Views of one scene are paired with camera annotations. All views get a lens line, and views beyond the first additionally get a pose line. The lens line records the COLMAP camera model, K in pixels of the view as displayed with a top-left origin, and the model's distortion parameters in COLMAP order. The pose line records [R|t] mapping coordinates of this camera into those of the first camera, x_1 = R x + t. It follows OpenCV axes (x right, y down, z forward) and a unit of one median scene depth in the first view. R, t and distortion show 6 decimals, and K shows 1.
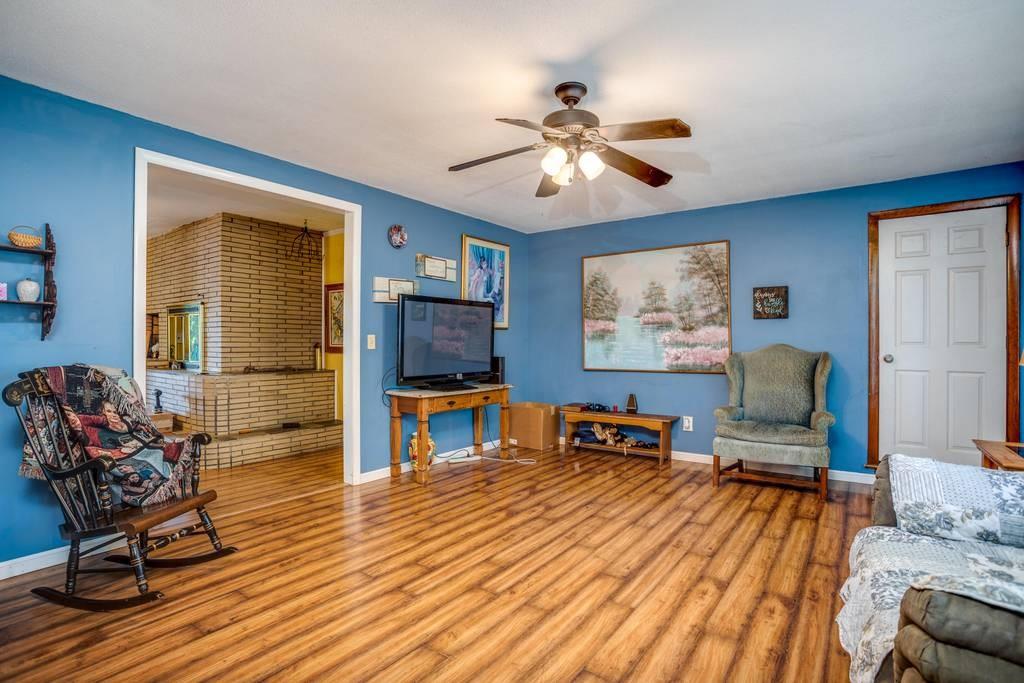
lens RADIAL K [[503.8, 0, 508.8], [0, 503.8, 337.4], [0, 0, 1]] dist [-0.068732, 0.028492]
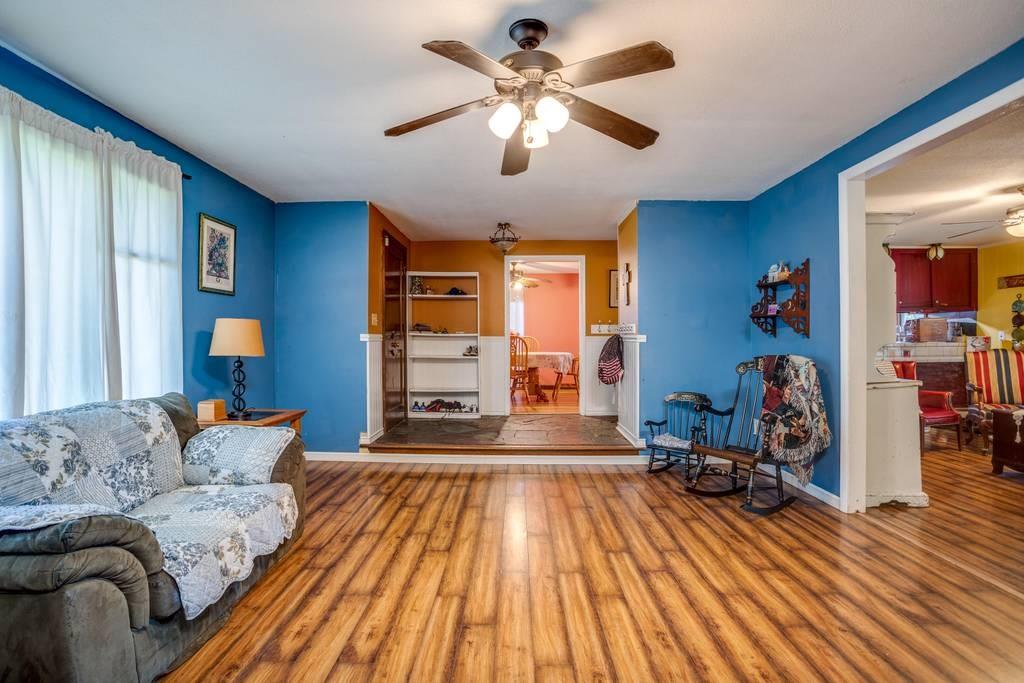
lens RADIAL K [[503.8, 0, 508.1], [0, 503.8, 337.1], [0, 0, 1]] dist [-0.068732, 0.028492]
pose [[-0.815901, -0.005036, -0.578170, 0.402590], [0.004437, 0.999878, -0.014971, 0.013364], [0.578175, -0.014780, -0.815779, 1.061563]]
